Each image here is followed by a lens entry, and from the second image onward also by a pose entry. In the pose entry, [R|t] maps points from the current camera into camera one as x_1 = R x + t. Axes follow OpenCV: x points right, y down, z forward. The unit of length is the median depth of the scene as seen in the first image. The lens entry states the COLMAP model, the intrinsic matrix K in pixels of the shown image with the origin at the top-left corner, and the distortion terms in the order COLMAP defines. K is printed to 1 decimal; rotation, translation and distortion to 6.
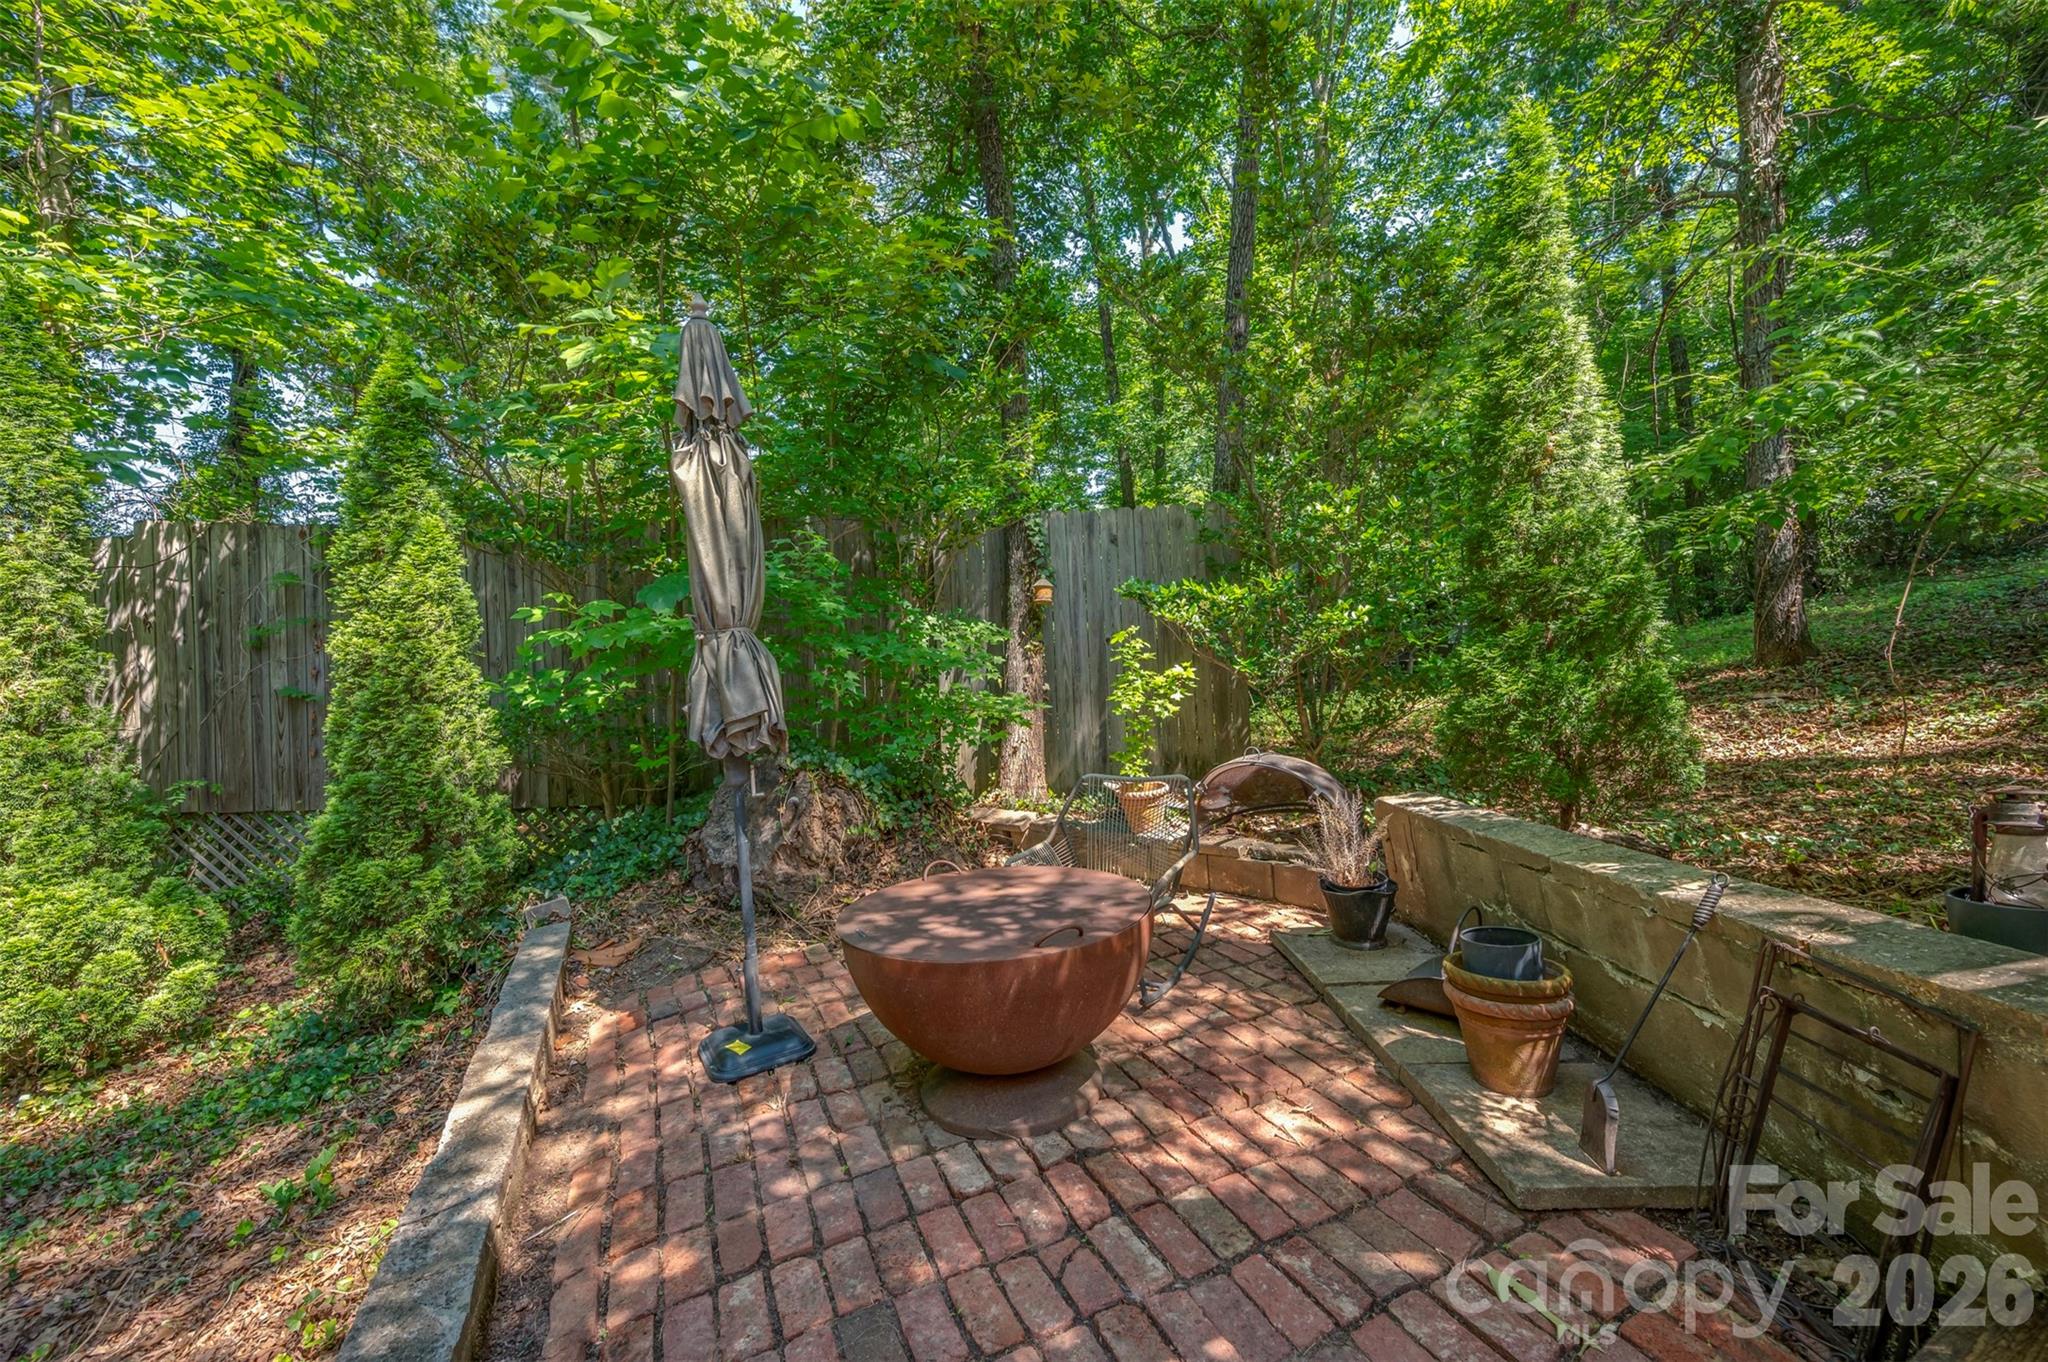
lens RADIAL K [[811.9, 0, 1029.2], [0, 811.9, 678.7], [0, 0, 1]] dist [0.000772, 0.000309]
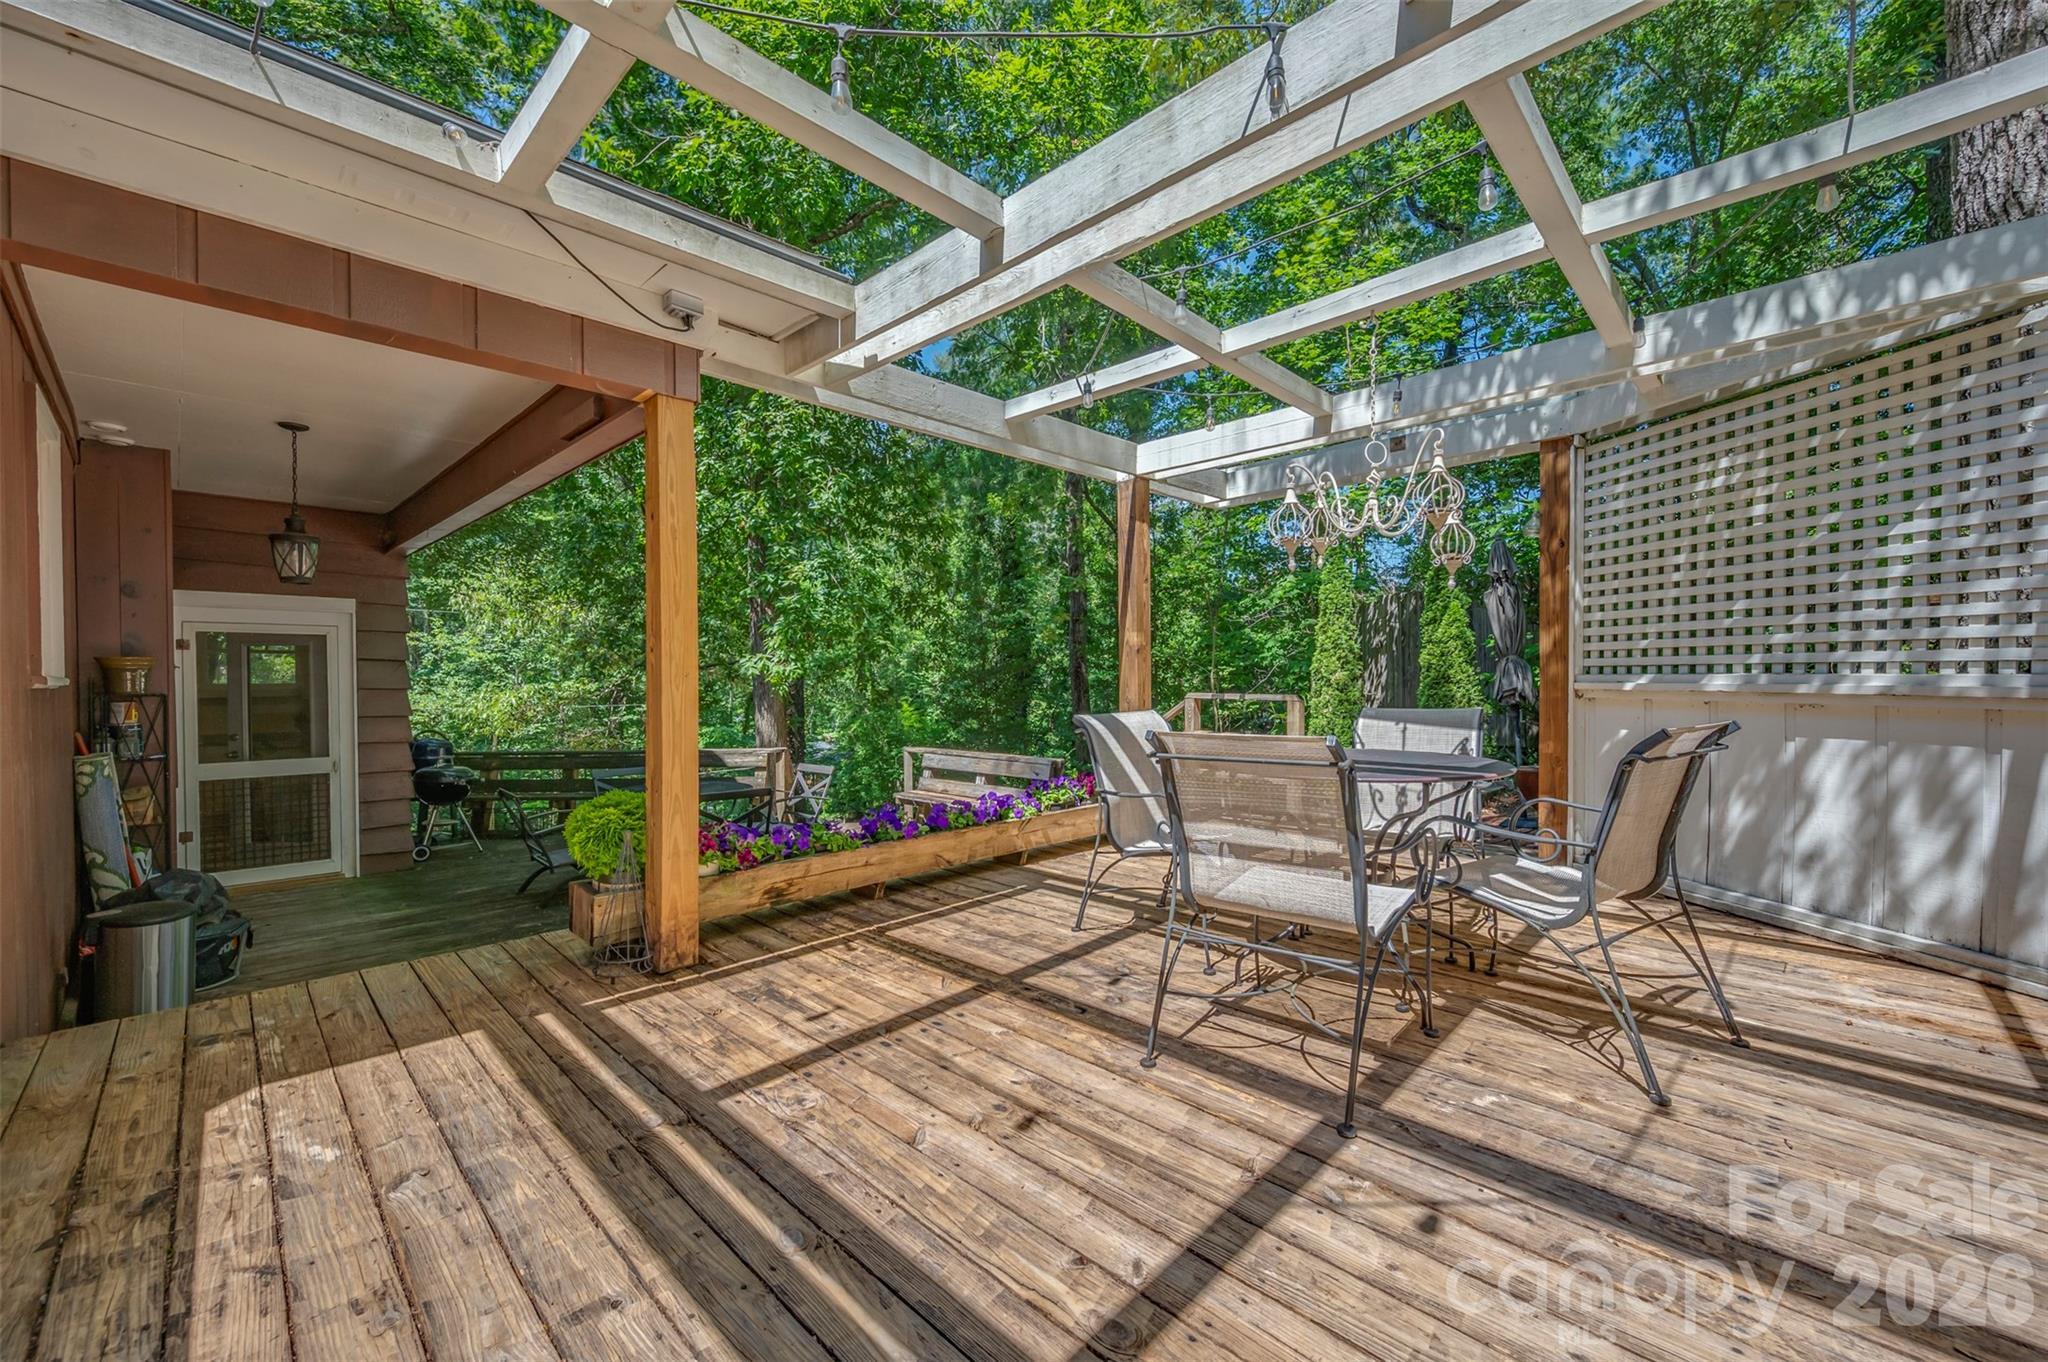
lens RADIAL K [[820.2, 0, 1024.0], [0, 820.2, 681.0], [0, 0, 1]] dist [-0.001269, -0.000129]
pose [[0.285454, 0.012858, -0.958306, 1.131031], [0.009040, 0.999829, 0.016108, -0.024469], [0.958350, -0.013261, 0.285289, -0.823480]]
